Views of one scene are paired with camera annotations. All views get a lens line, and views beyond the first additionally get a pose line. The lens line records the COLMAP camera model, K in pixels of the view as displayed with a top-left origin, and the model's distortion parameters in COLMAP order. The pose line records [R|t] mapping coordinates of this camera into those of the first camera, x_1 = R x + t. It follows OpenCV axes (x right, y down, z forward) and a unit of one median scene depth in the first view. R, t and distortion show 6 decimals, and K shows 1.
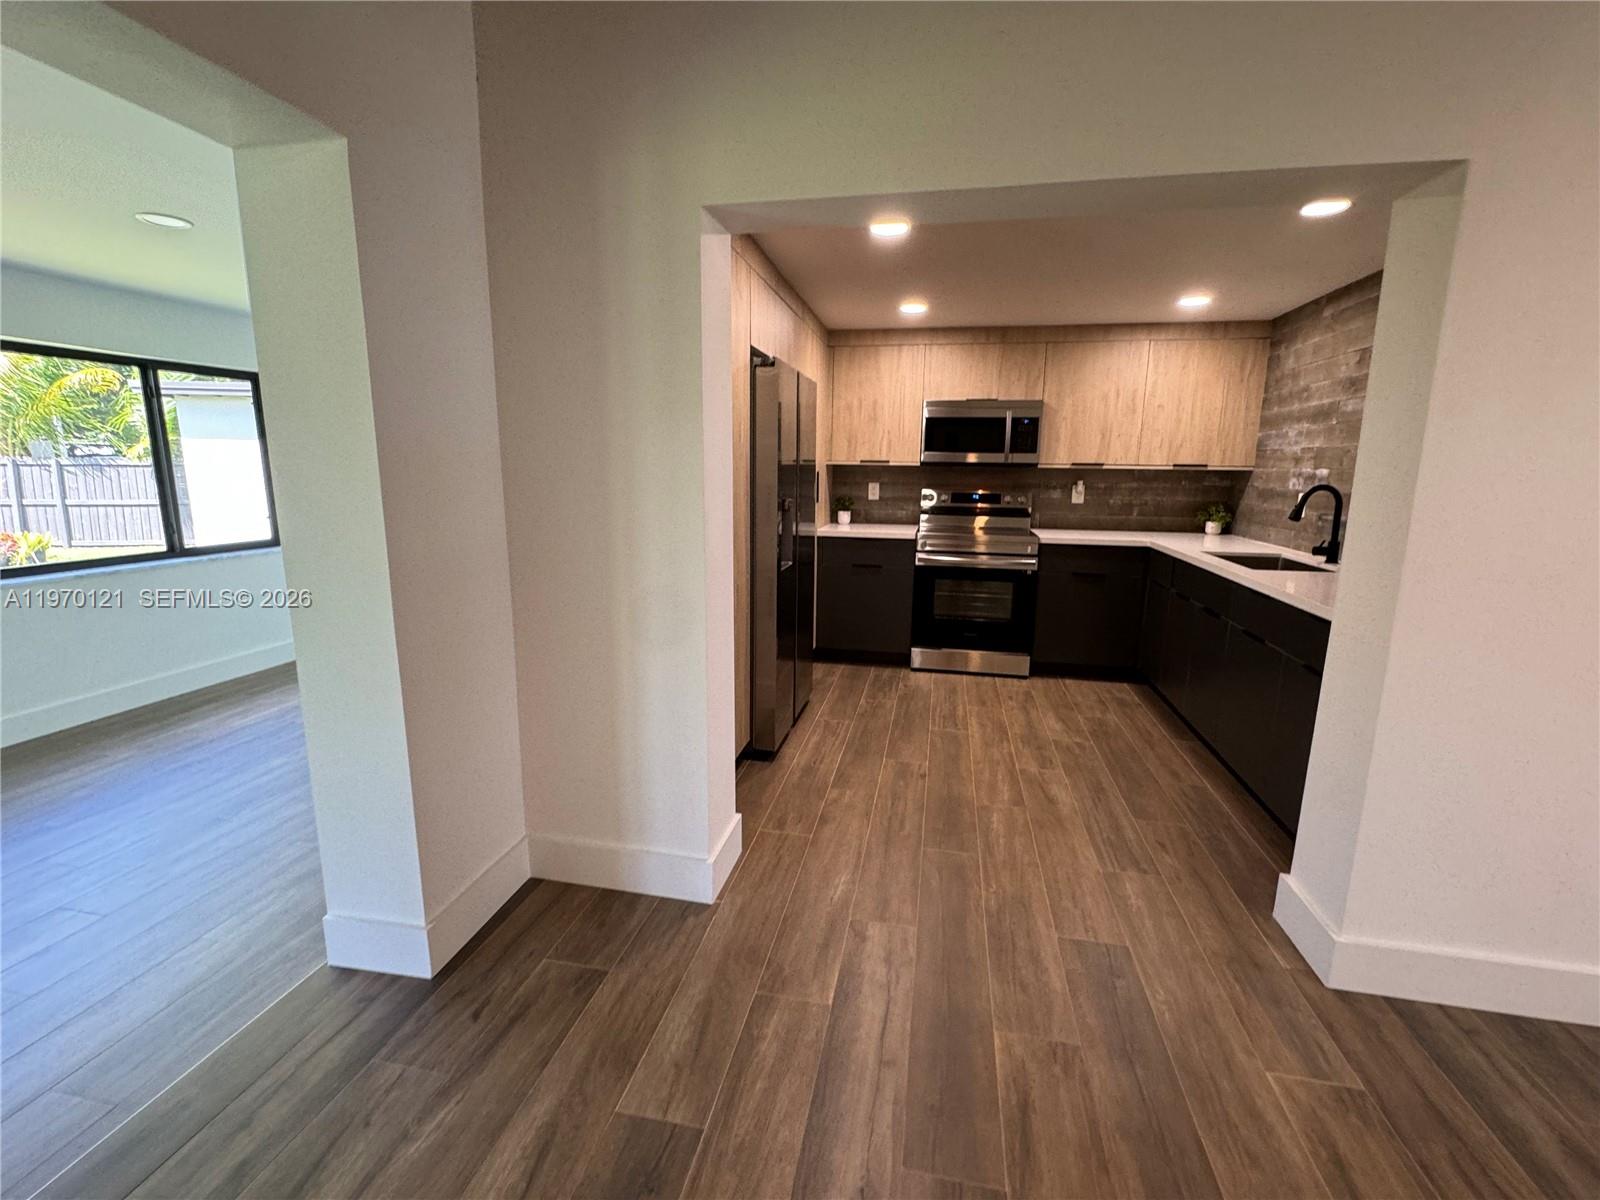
lens RADIAL K [[710.5, 0, 800.0], [0, 710.5, 600.0], [0, 0, 1]] dist [-0.001270, -0.000451]
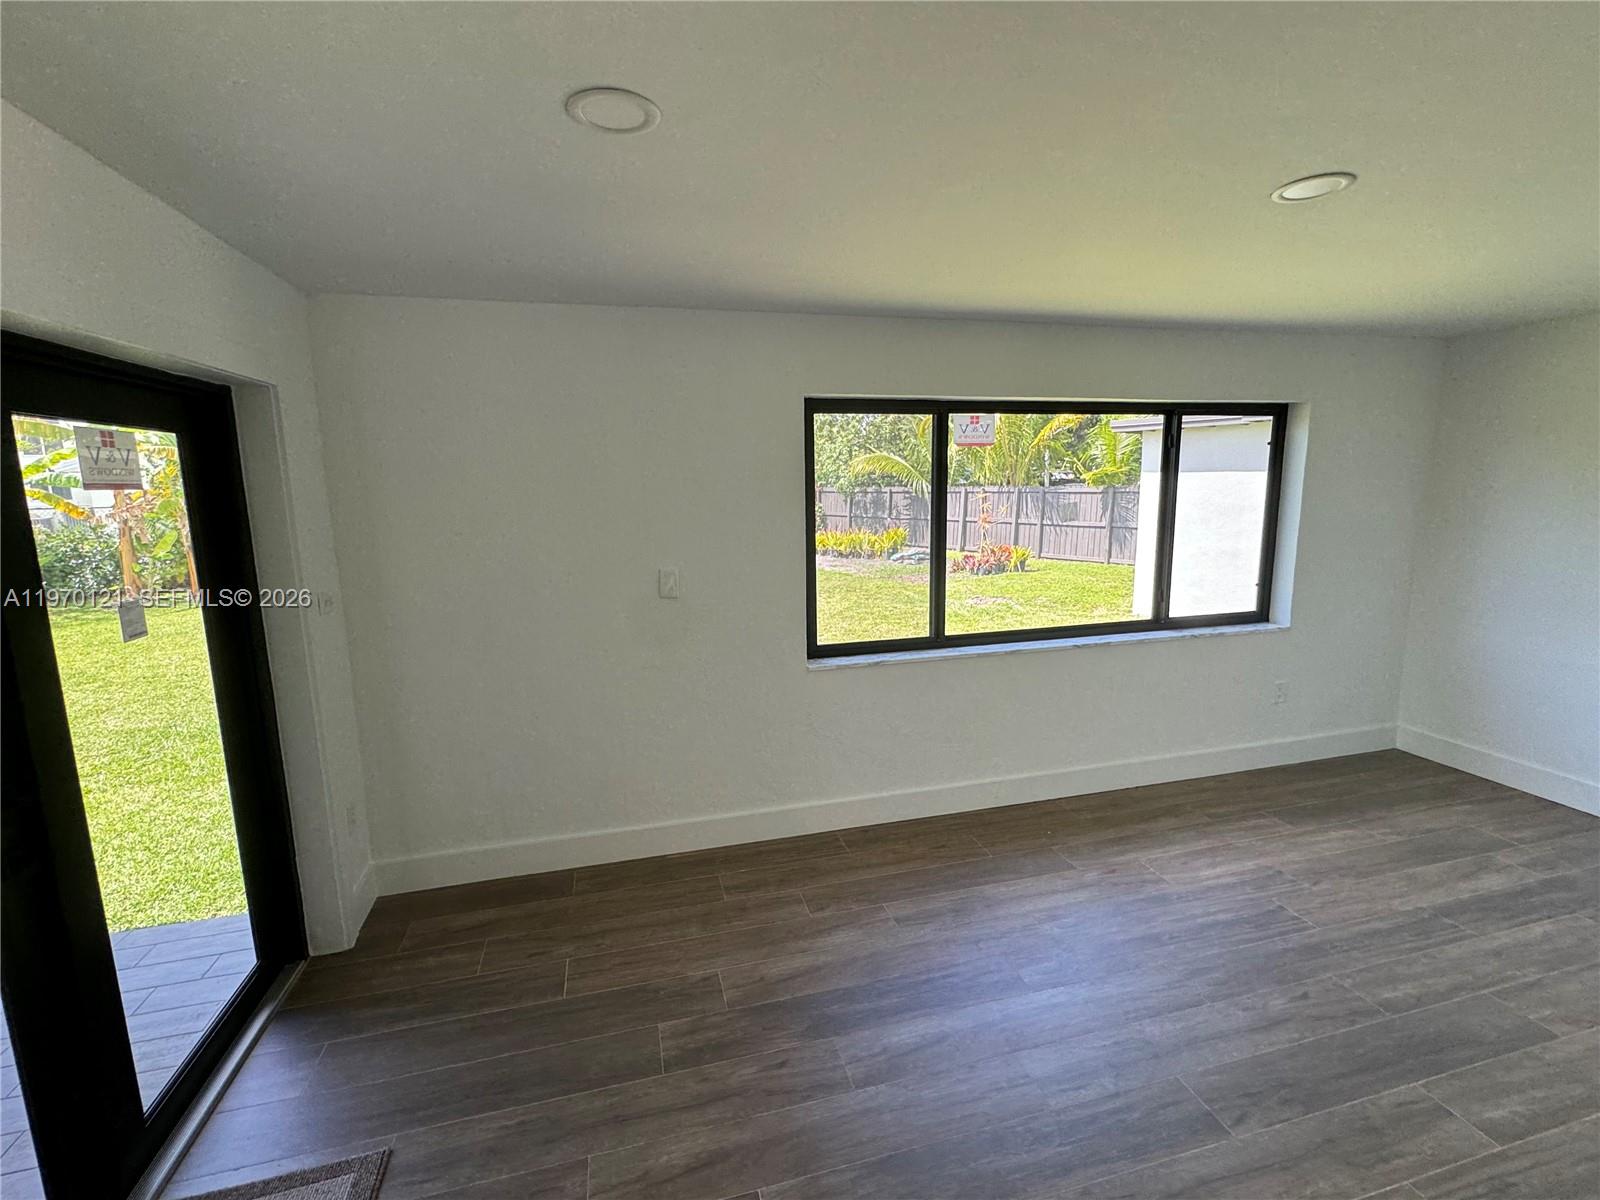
lens RADIAL K [[710.5, 0, 800.0], [0, 710.5, 600.0], [0, 0, 1]] dist [-0.001270, -0.000451]
pose [[0.441222, 0.129916, -0.887944, -0.395490], [-0.145920, 0.986683, 0.071855, -0.121150], [0.885455, 0.097865, 0.454304, 0.273986]]
